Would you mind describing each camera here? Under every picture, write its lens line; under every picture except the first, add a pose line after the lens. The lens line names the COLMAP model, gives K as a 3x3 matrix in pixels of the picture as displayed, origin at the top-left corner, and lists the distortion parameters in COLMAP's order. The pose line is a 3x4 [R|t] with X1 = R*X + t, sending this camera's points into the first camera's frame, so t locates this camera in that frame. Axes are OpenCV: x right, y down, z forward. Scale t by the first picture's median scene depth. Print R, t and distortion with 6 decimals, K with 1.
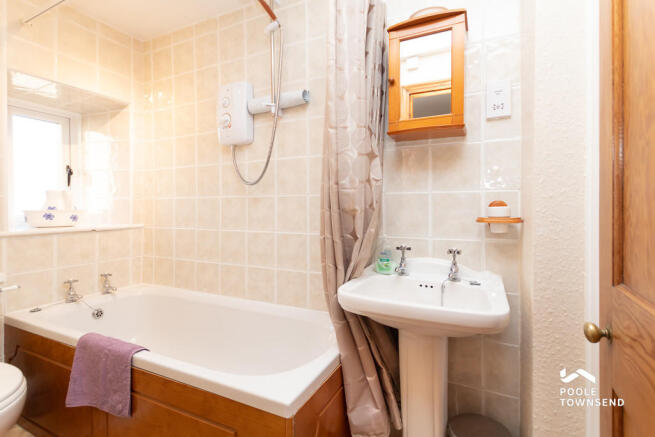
lens RADIAL K [[303.0, 0, 328.6], [0, 303.0, 211.6], [0, 0, 1]] dist [0.002796, 0.000266]
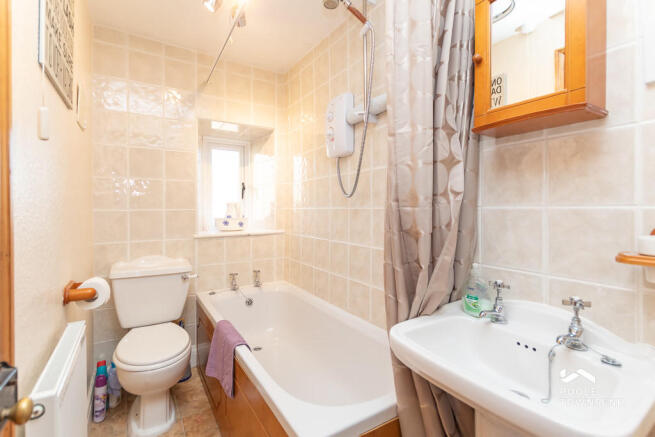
lens RADIAL K [[307.7, 0, 336.3], [0, 307.7, 209.1], [0, 0, 1]] dist [-0.003013, -0.000312]
pose [[0.847423, -0.004383, -0.530900, 0.267846], [0.005145, 0.999987, -0.000044, -0.055139], [0.530893, -0.002694, 0.847434, 0.147655]]
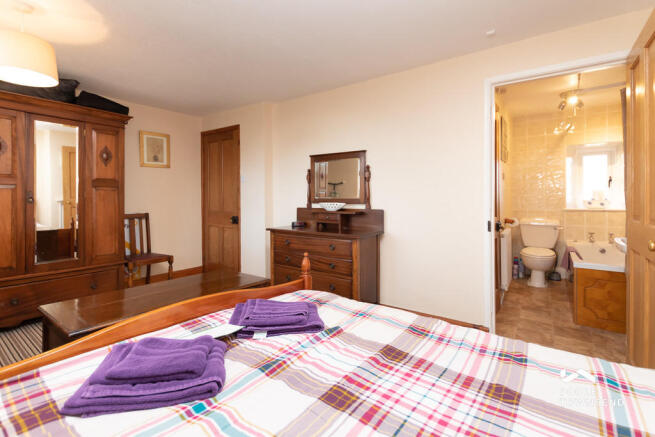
lens RADIAL K [[299.7, 0, 326.2], [0, 299.7, 196.4], [0, 0, 1]] dist [0.027244, 0.000077]
pose [[-0.199242, -0.002534, -0.979947, 2.046174], [0.002929, 0.999991, -0.003182, -0.038999], [0.979946, -0.003505, -0.199233, -0.519806]]
